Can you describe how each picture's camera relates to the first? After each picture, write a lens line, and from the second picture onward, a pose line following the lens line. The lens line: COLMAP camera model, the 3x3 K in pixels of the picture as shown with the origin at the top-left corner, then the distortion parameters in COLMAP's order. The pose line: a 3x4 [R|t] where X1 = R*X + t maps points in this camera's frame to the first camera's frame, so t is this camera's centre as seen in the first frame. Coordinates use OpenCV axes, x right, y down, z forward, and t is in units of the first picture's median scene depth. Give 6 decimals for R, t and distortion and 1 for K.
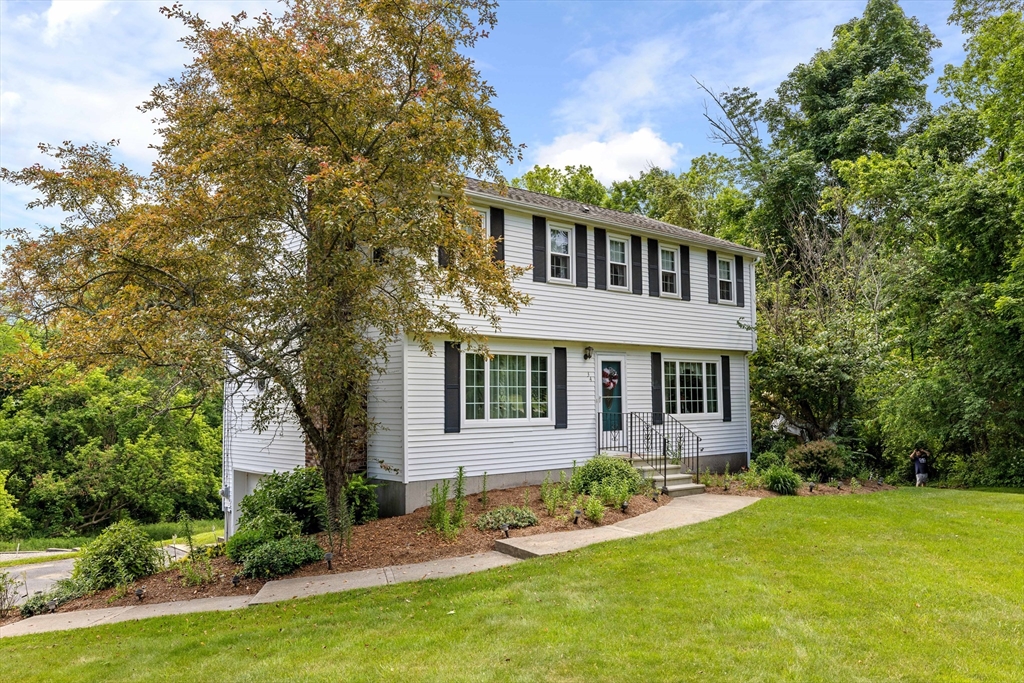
lens RADIAL K [[812.2, 0, 511.4], [0, 812.2, 335.3], [0, 0, 1]] dist [-0.010918, -0.000312]
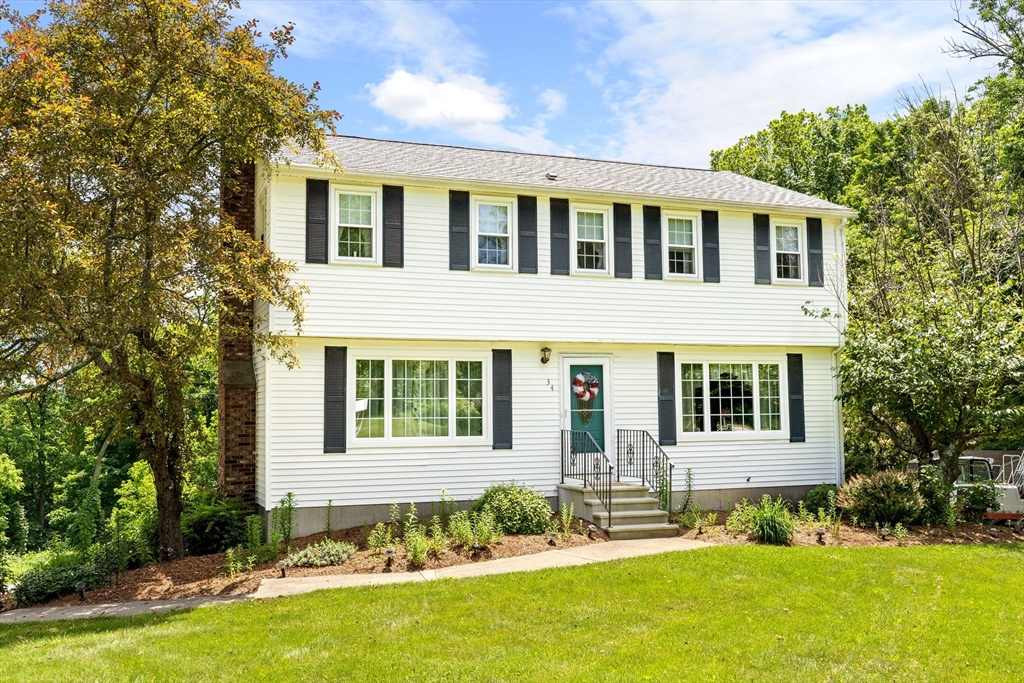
lens RADIAL K [[749.5, 0, 483.2], [0, 749.5, 349.3], [0, 0, 1]] dist [0.025483, 0.000323]
pose [[0.910985, -0.036902, -0.410785, 0.317864], [0.035938, 0.999303, -0.010074, 0.019592], [0.410871, -0.005586, 0.911676, 0.278654]]
